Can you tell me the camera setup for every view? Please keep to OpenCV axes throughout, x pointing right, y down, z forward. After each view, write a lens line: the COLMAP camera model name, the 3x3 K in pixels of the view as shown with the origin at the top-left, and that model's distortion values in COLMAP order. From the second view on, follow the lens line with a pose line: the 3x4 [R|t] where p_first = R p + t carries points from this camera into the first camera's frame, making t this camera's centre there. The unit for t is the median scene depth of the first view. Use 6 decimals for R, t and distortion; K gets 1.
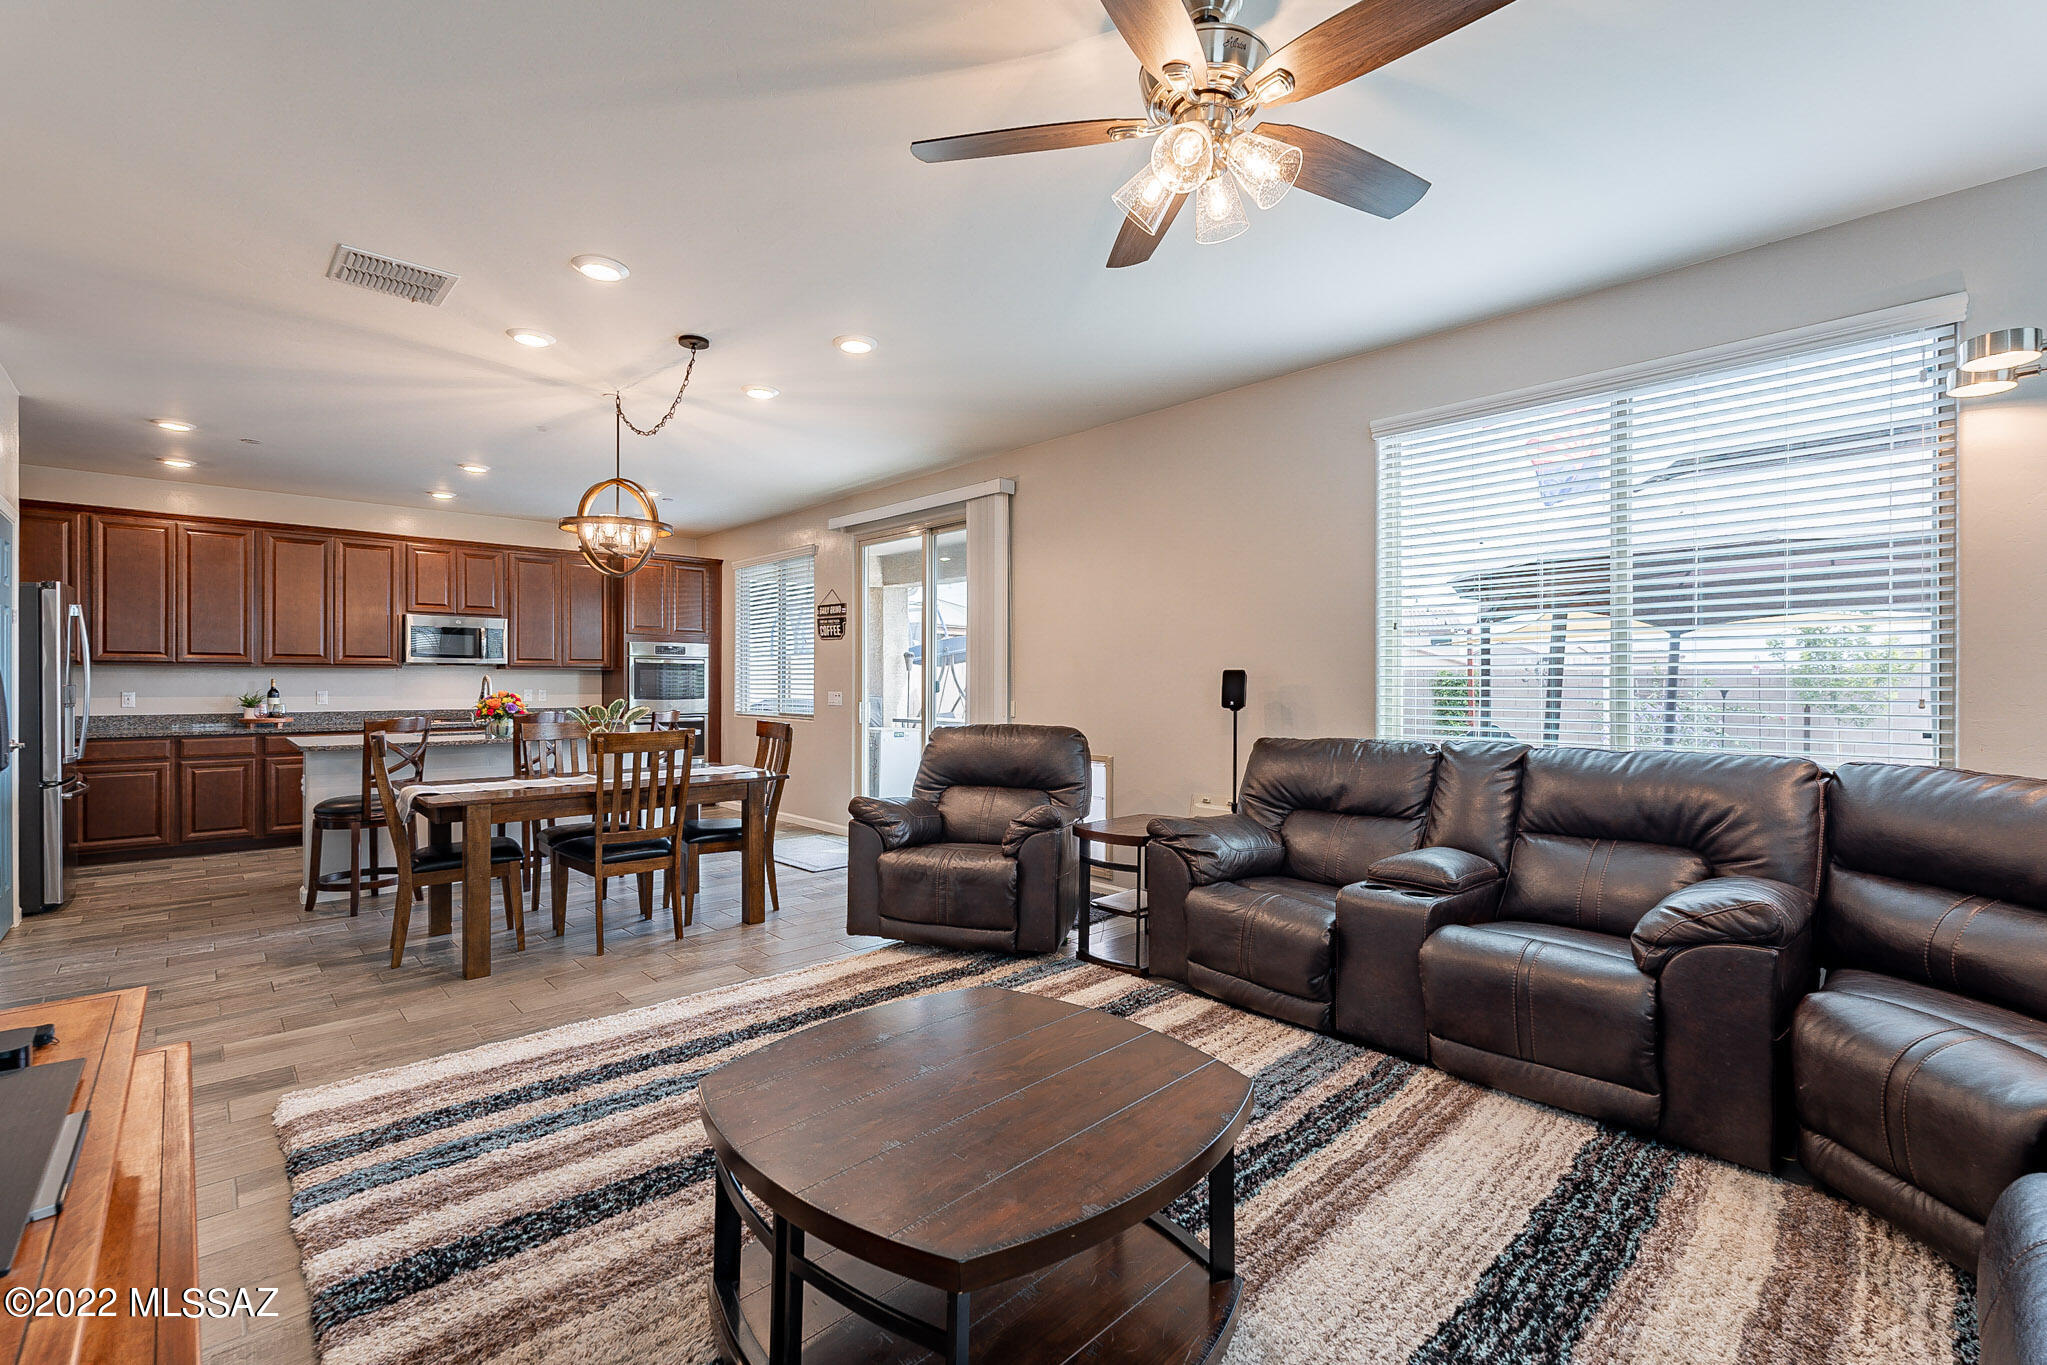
lens RADIAL K [[901.4, 0, 1026.5], [0, 901.4, 681.1], [0, 0, 1]] dist [-0.003384, 0.000219]
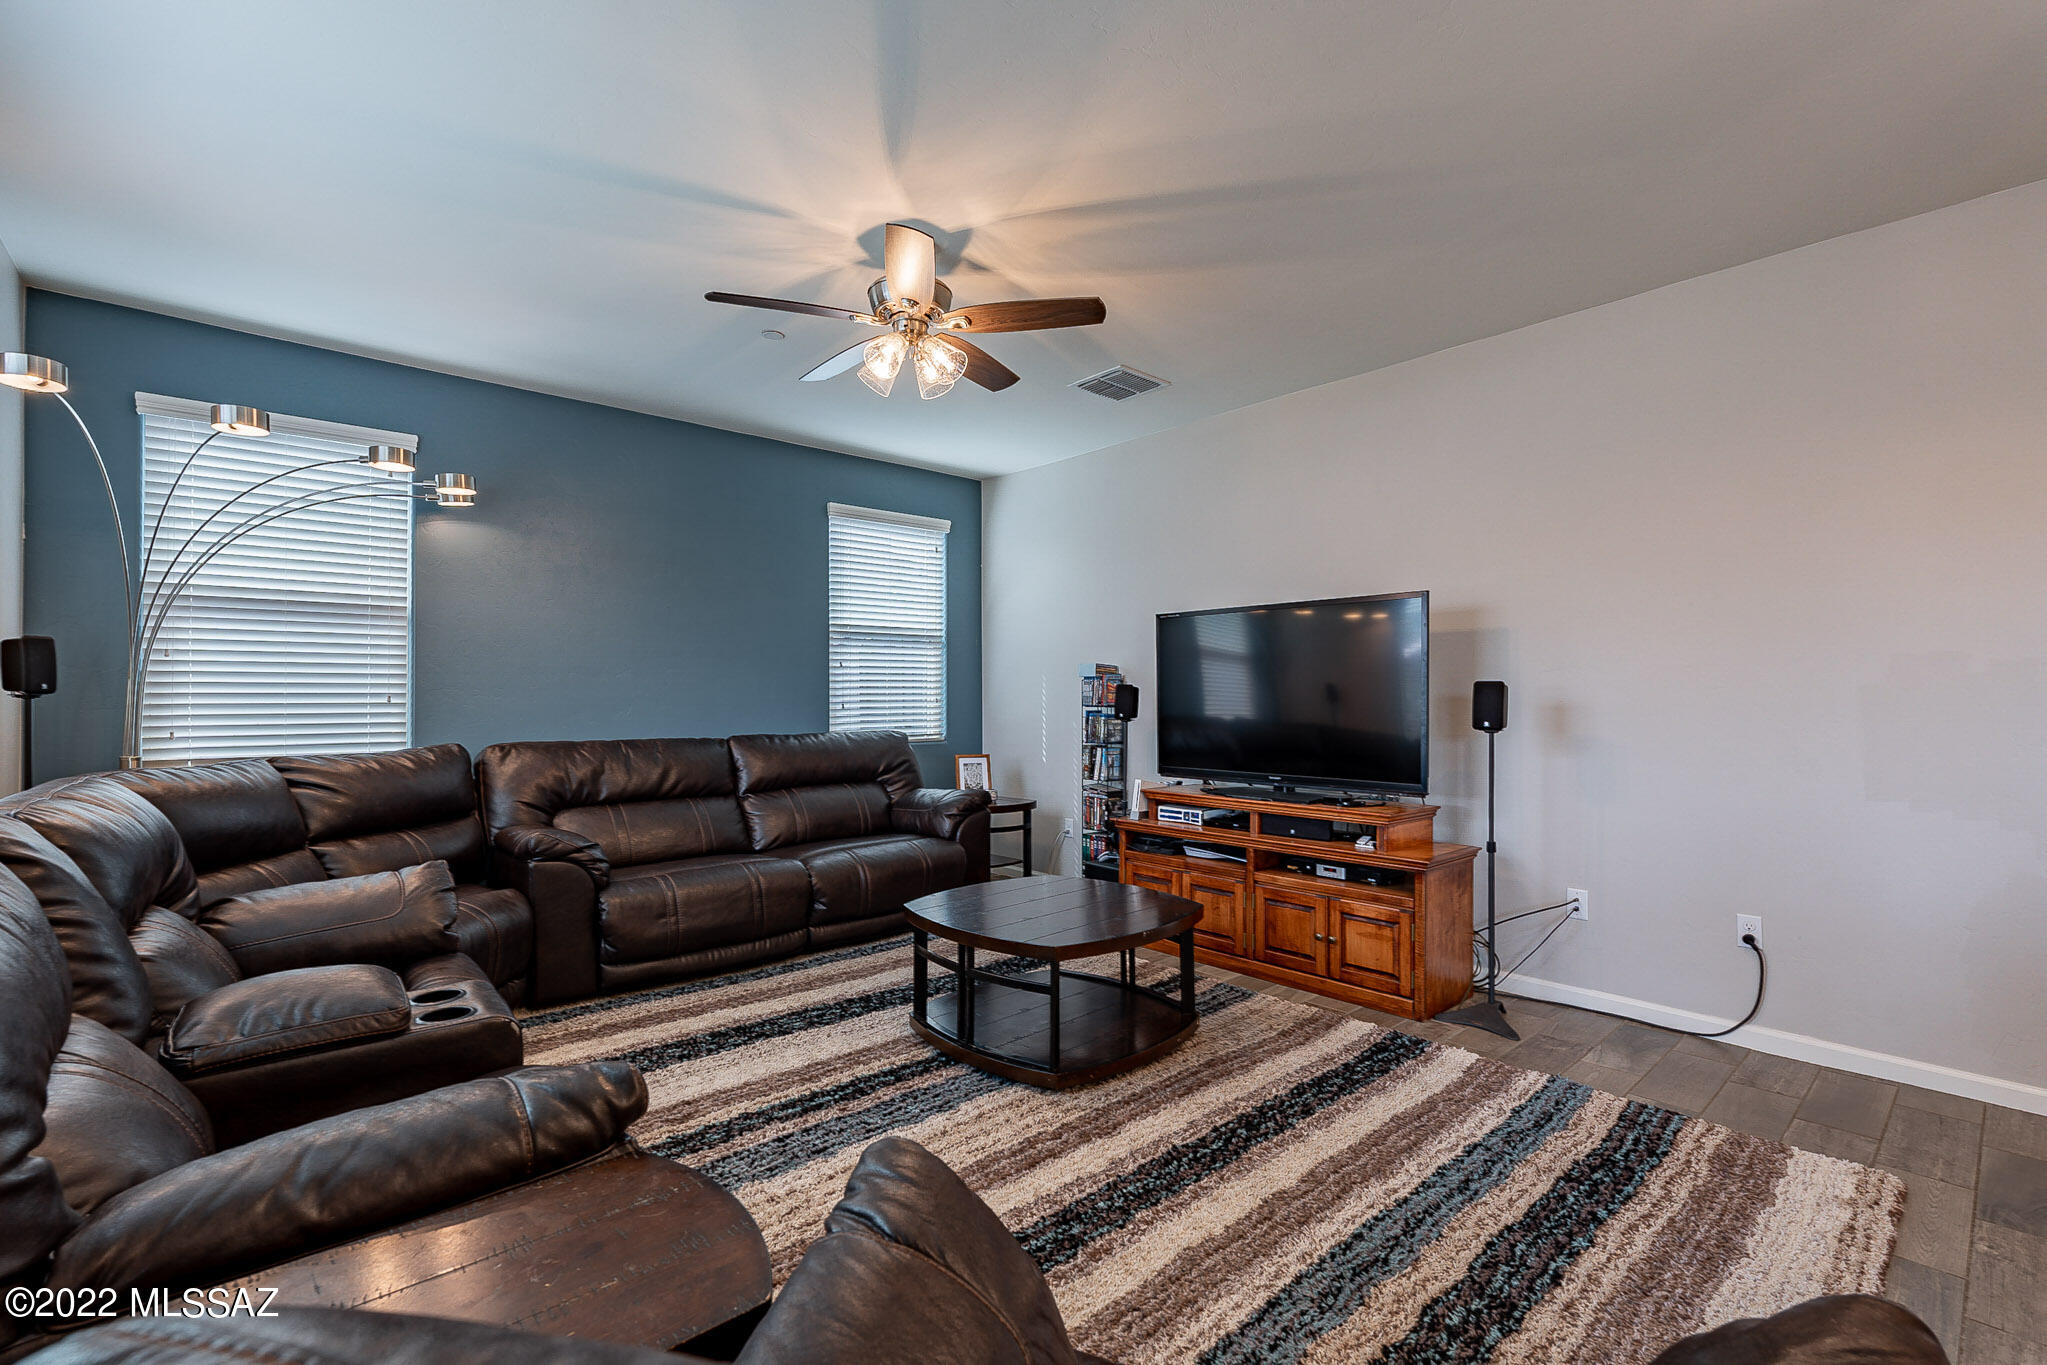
lens RADIAL K [[901.4, 0, 1023.7], [0, 901.4, 678.9], [0, 0, 1]] dist [-0.003384, 0.000219]
pose [[-0.999819, -0.001407, 0.018957, -0.018969], [-0.001794, 0.999790, -0.020404, 0.010141], [-0.018924, -0.020434, -0.999612, 1.782798]]
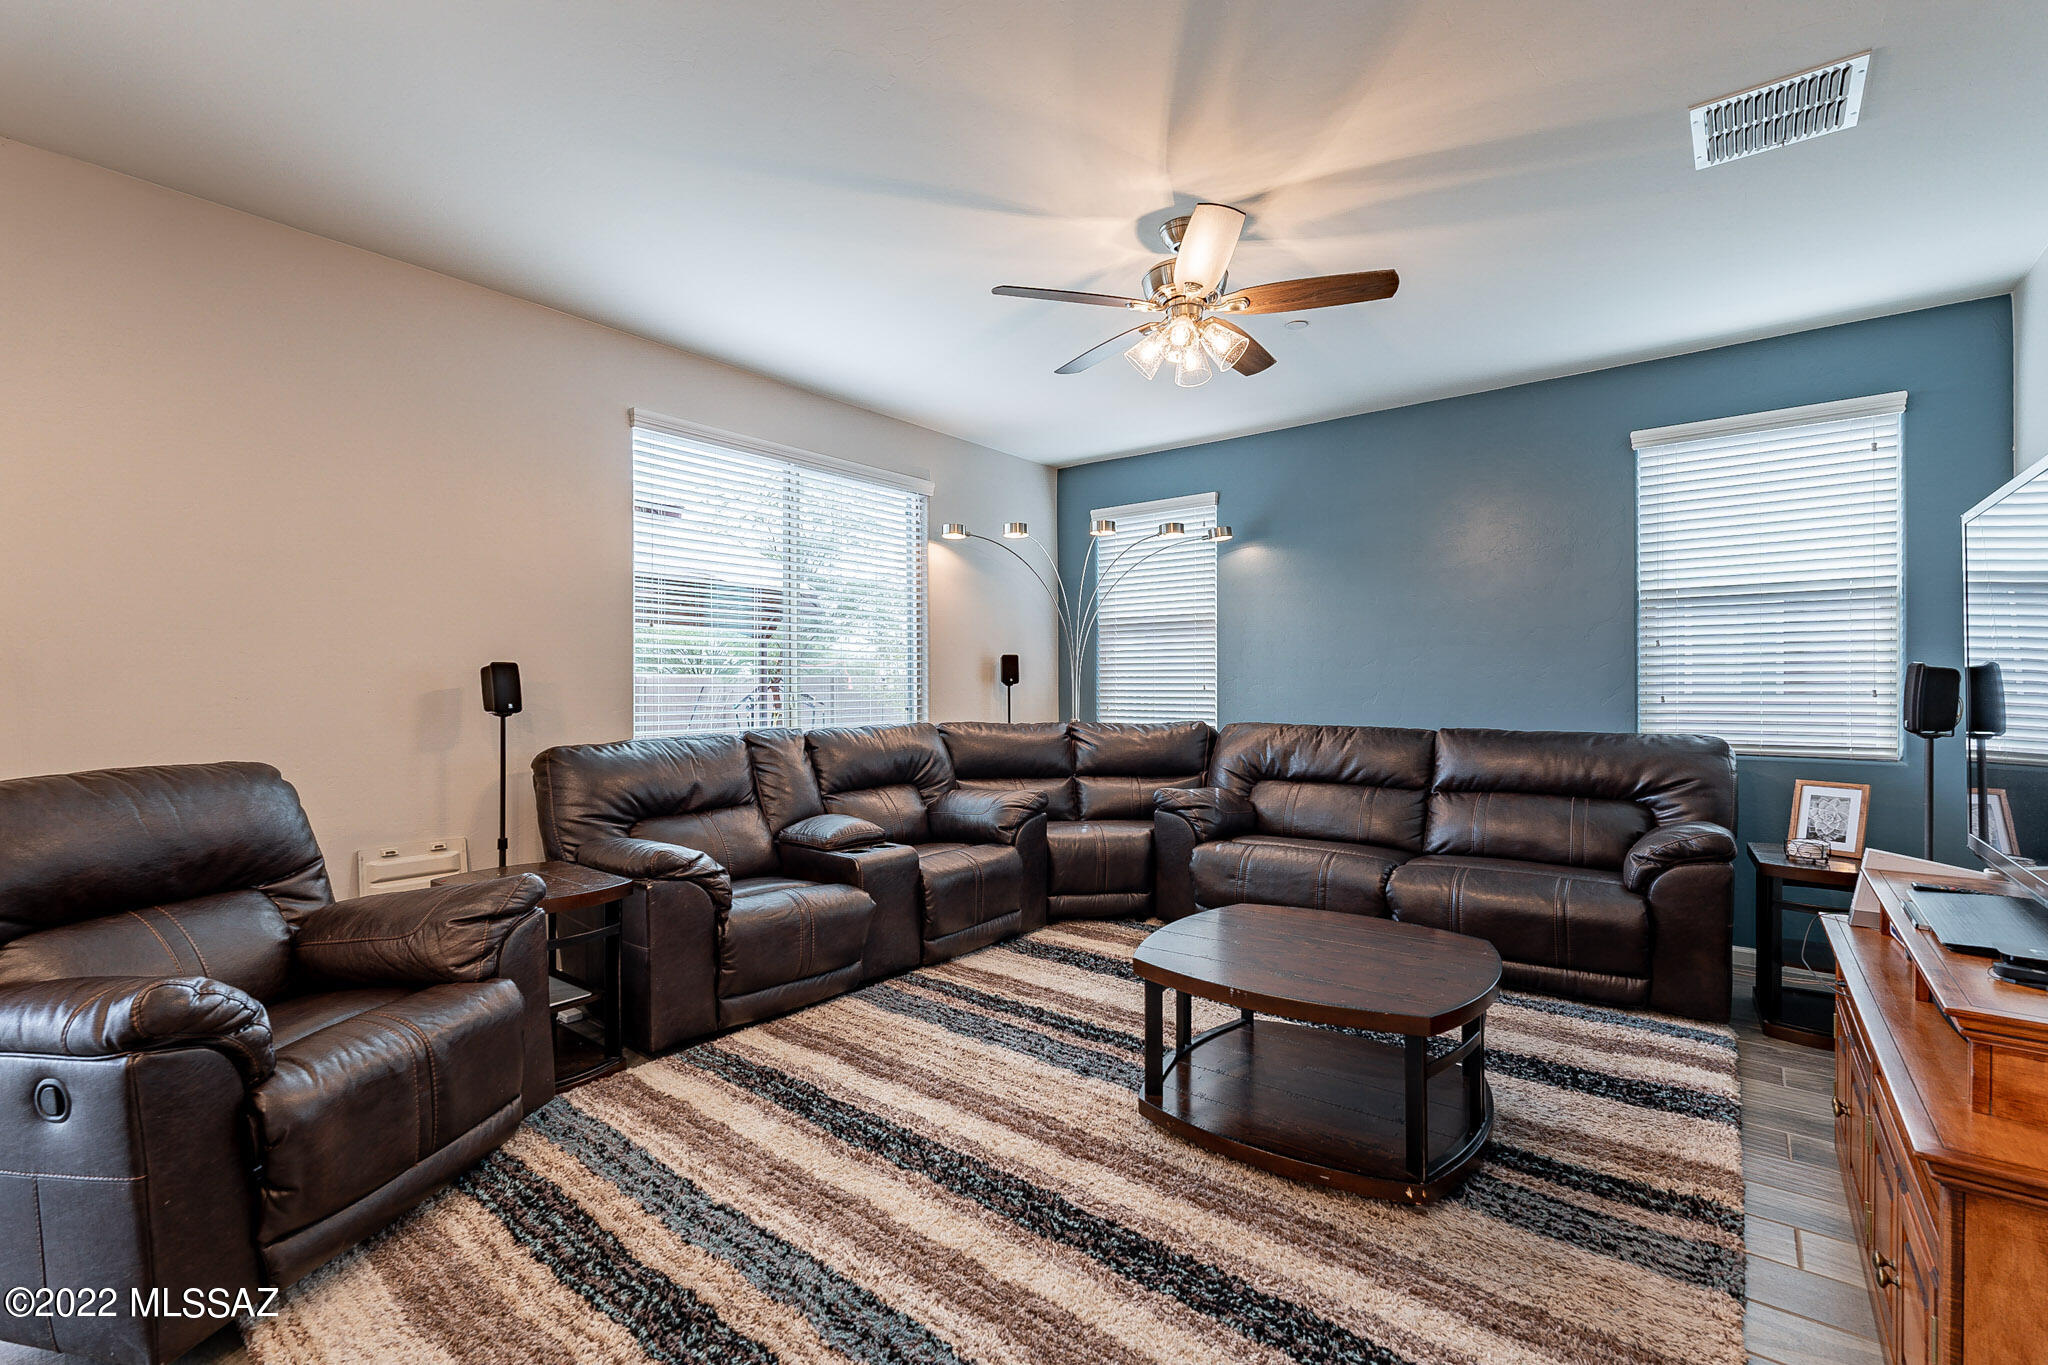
lens RADIAL K [[901.9, 0, 1017.0], [0, 901.9, 682.6], [0, 0, 1]] dist [-0.003384, 0.000219]
pose [[-0.142191, -0.001695, 0.989838, -0.899381], [-0.002525, 0.999996, 0.001349, 0.003775], [-0.989836, -0.002308, -0.142195, 1.054064]]
